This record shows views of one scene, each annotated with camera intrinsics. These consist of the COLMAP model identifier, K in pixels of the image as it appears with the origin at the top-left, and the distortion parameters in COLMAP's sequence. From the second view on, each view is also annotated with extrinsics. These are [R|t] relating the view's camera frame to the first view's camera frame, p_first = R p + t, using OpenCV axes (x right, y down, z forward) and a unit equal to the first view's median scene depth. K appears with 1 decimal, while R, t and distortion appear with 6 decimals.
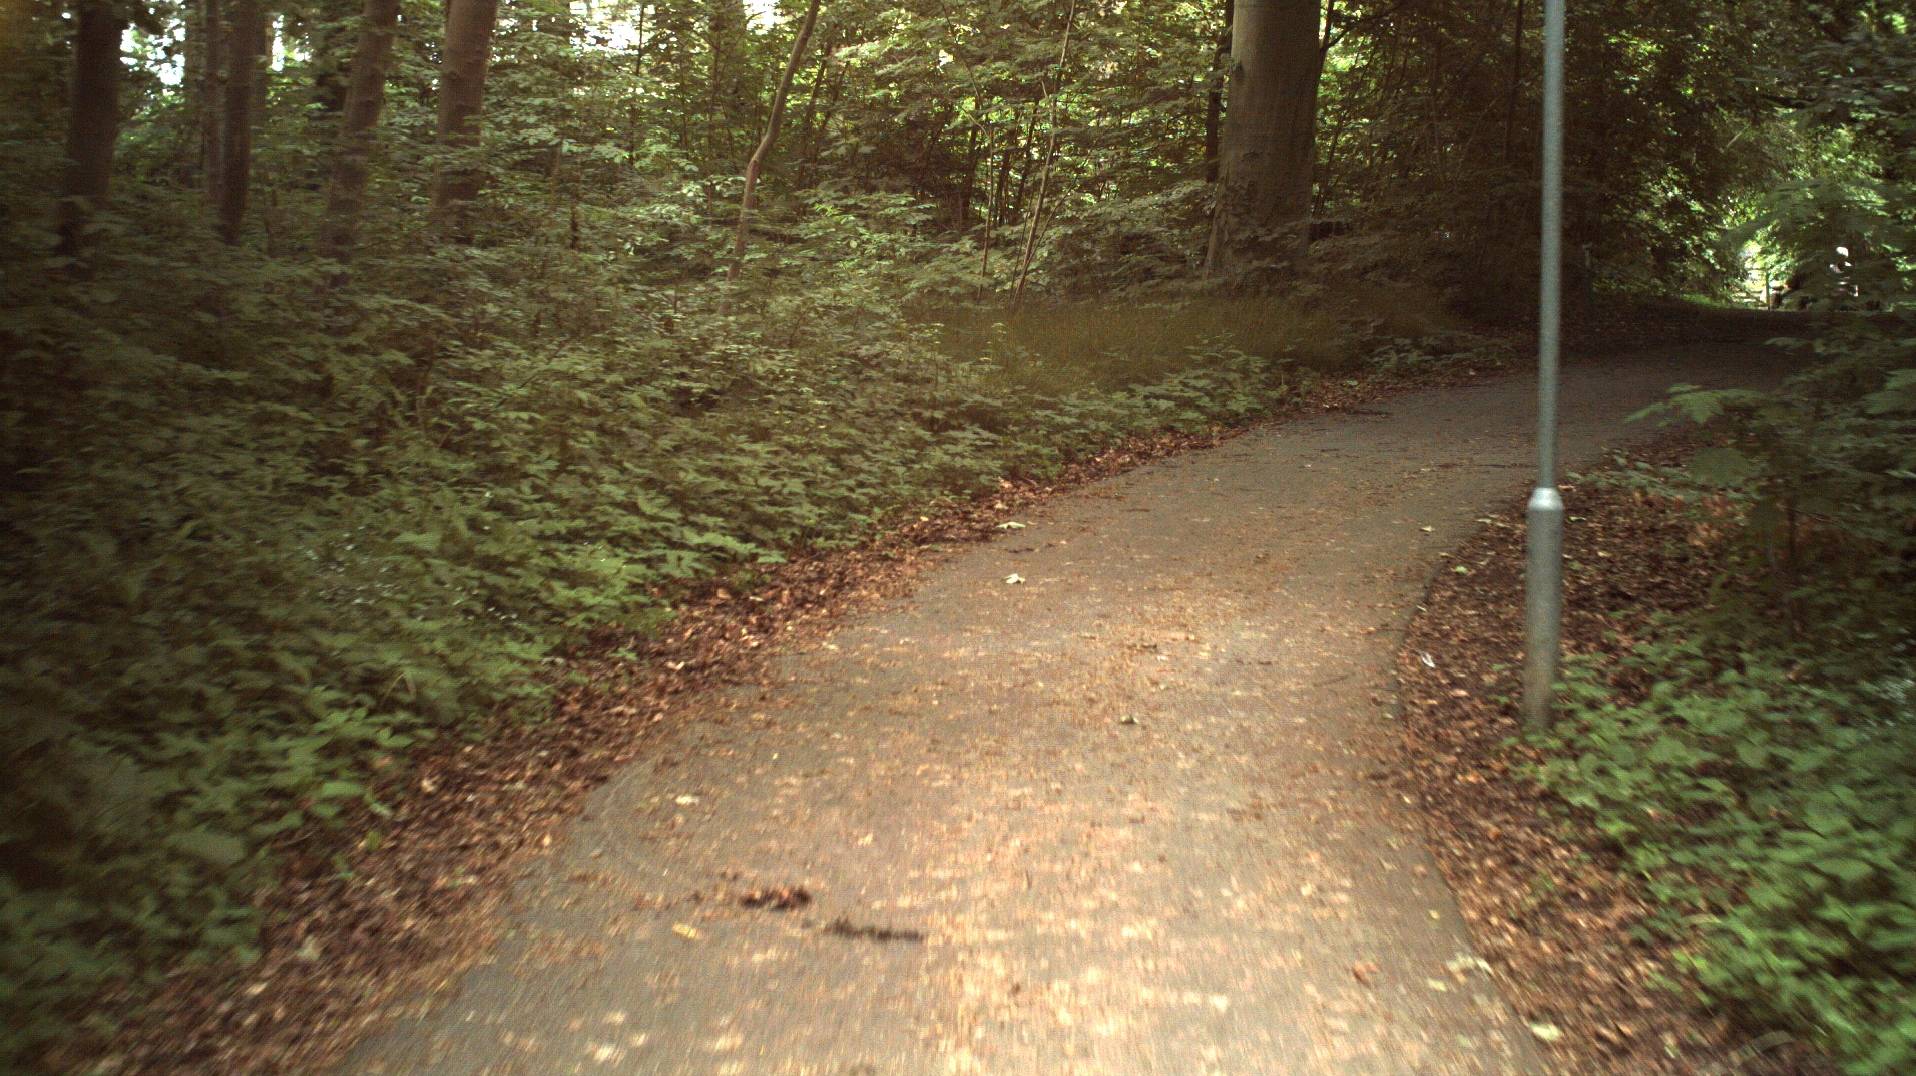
lens RADIAL K [[3050.3, 0, 964.3], [0, 3050.3, 523.4], [0, 0, 1]] dist [-0.252696, 0.000000]
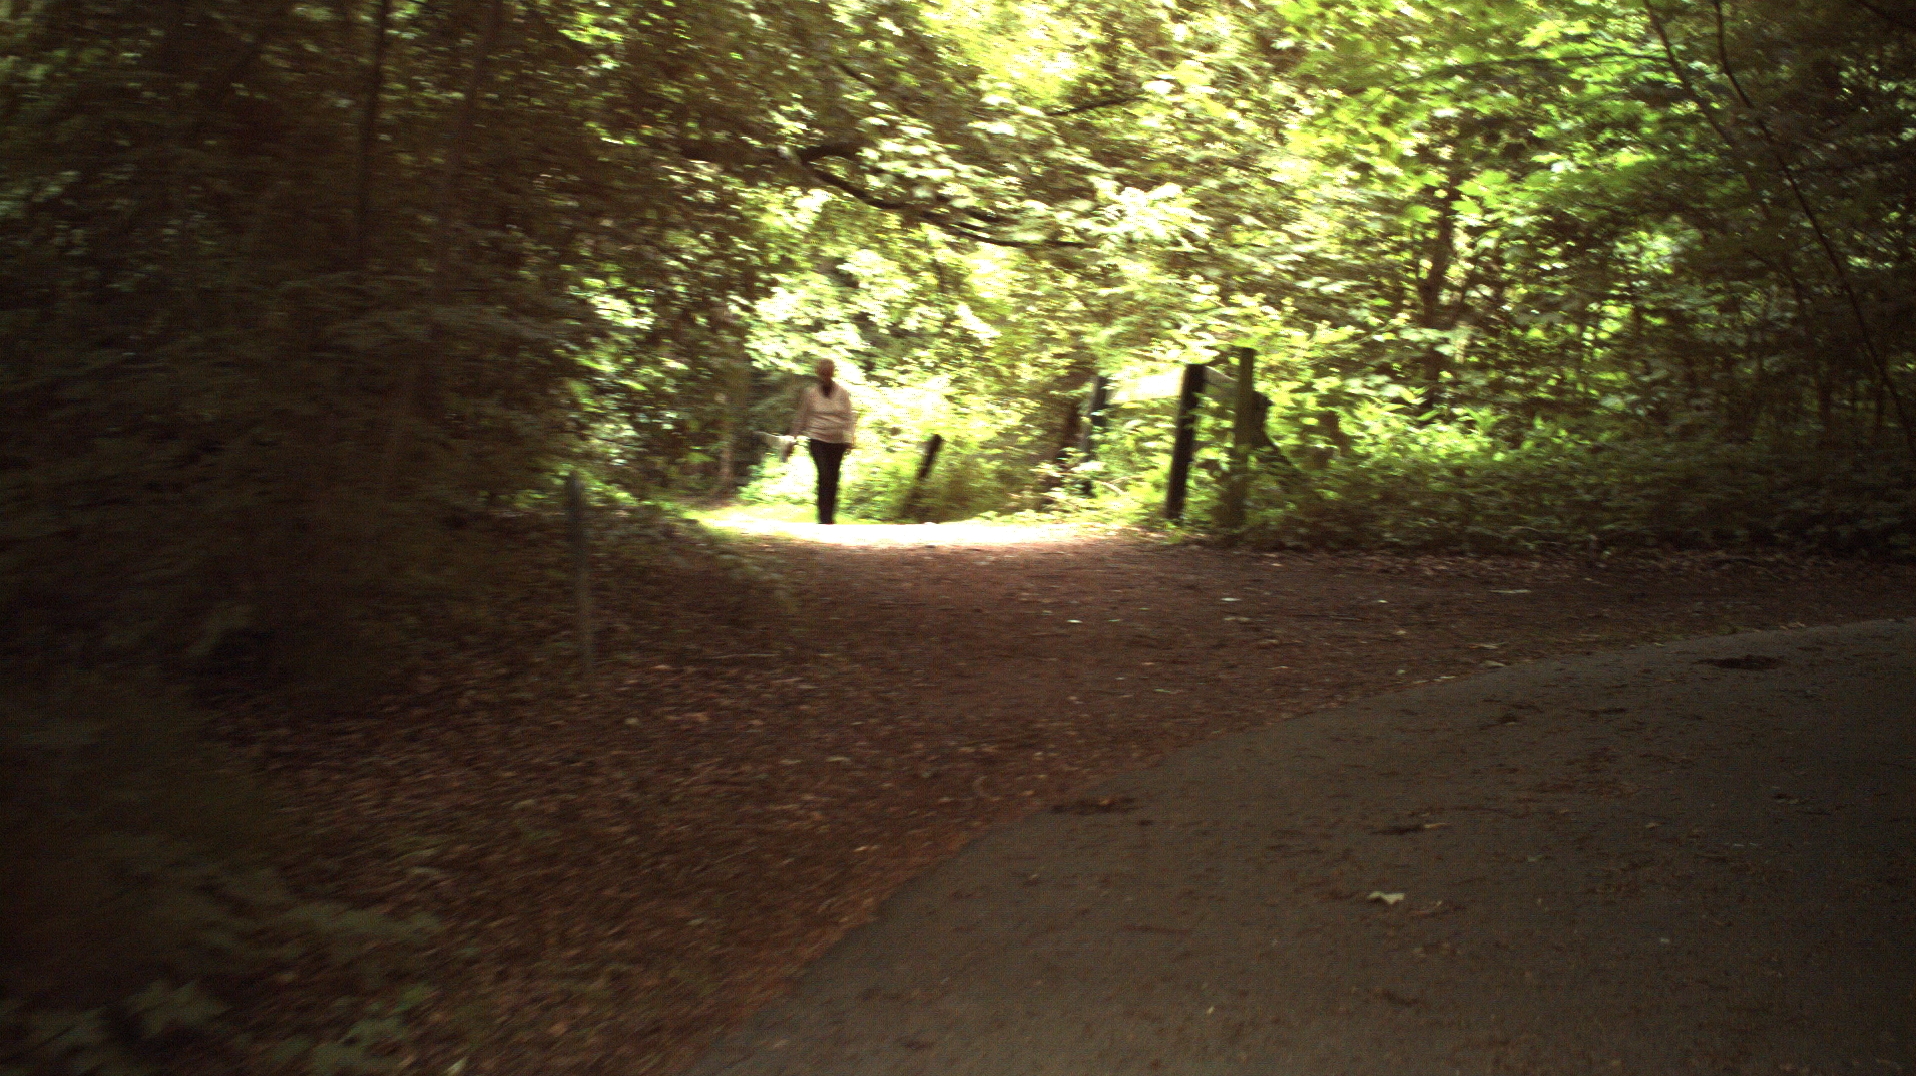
lens RADIAL K [[3050.3, 0, 967.6], [0, 3050.3, 528.4], [0, 0, 1]] dist [-0.252696, 0.000000]
pose [[0.913805, -0.016149, 0.405832, 0.134586], [0.026850, 0.999425, -0.020688, -0.107278], [-0.405265, 0.029802, 0.913713, 0.882209]]
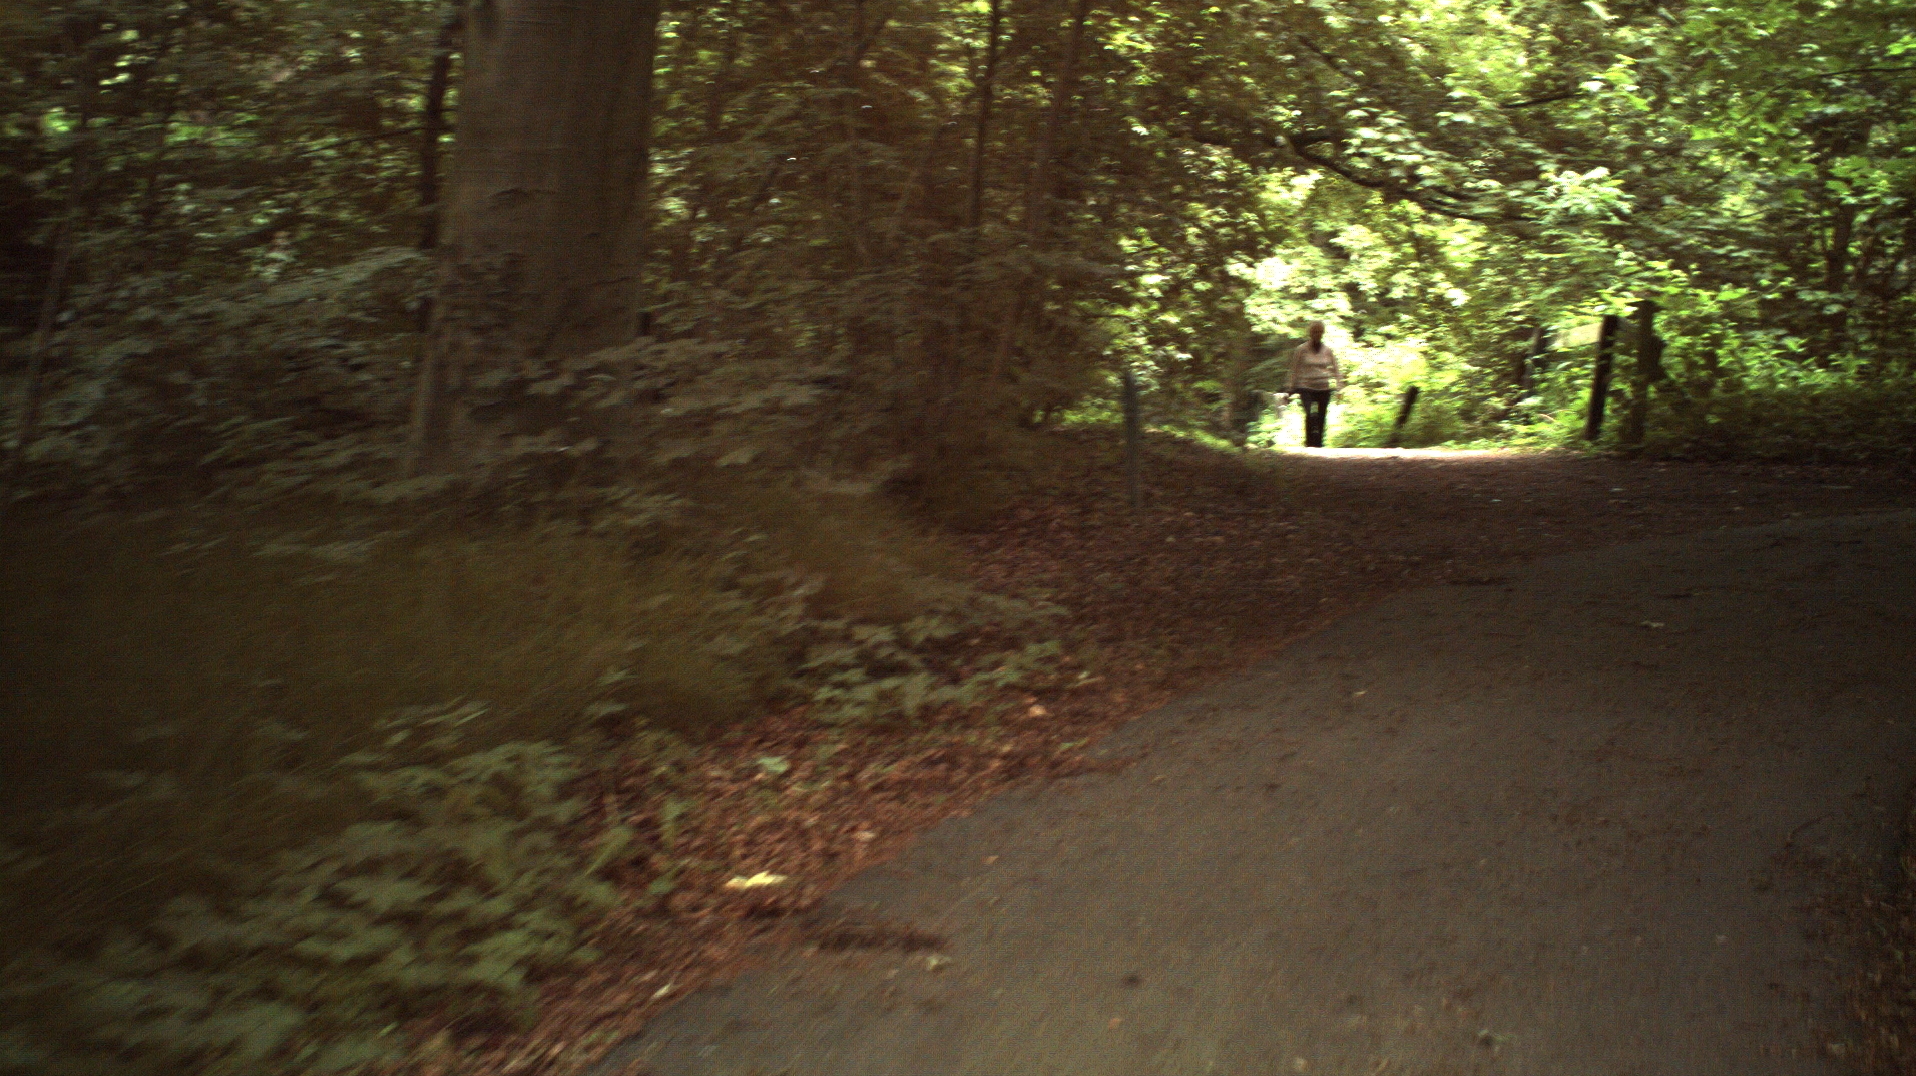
lens RADIAL K [[3050.3, 0, 953.7], [0, 3050.3, 557.1], [0, 0, 1]] dist [-0.252696, 0.000000]
pose [[0.968568, -0.006694, 0.248658, 0.056781], [0.008630, 0.999940, -0.006696, -0.079034], [-0.248599, 0.008631, 0.968568, 0.674436]]
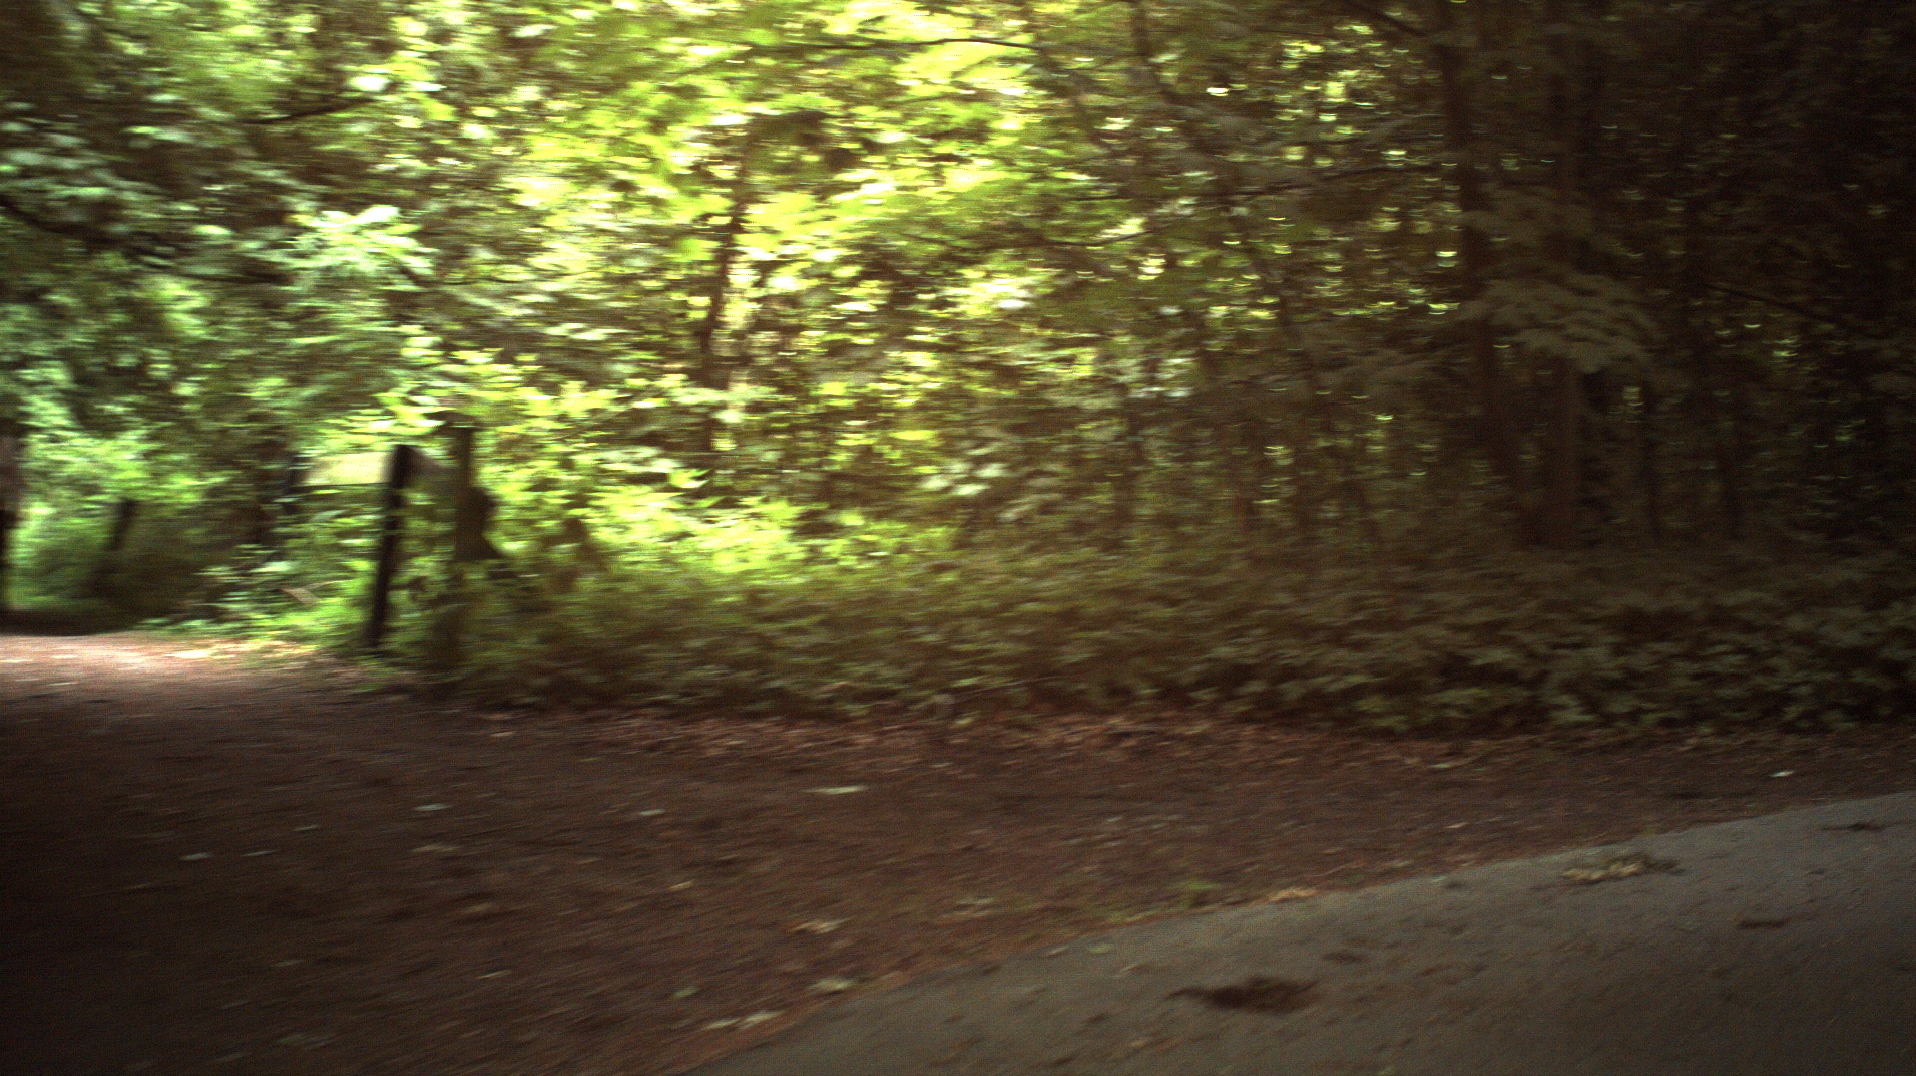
lens RADIAL K [[3050.3, 0, 949.6], [0, 3050.3, 530.8], [0, 0, 1]] dist [-0.252696, 0.000000]
pose [[0.794269, -0.016742, 0.607336, 0.247552], [0.036651, 0.999120, -0.020389, -0.134873], [-0.606460, 0.038453, 0.794183, 1.064007]]
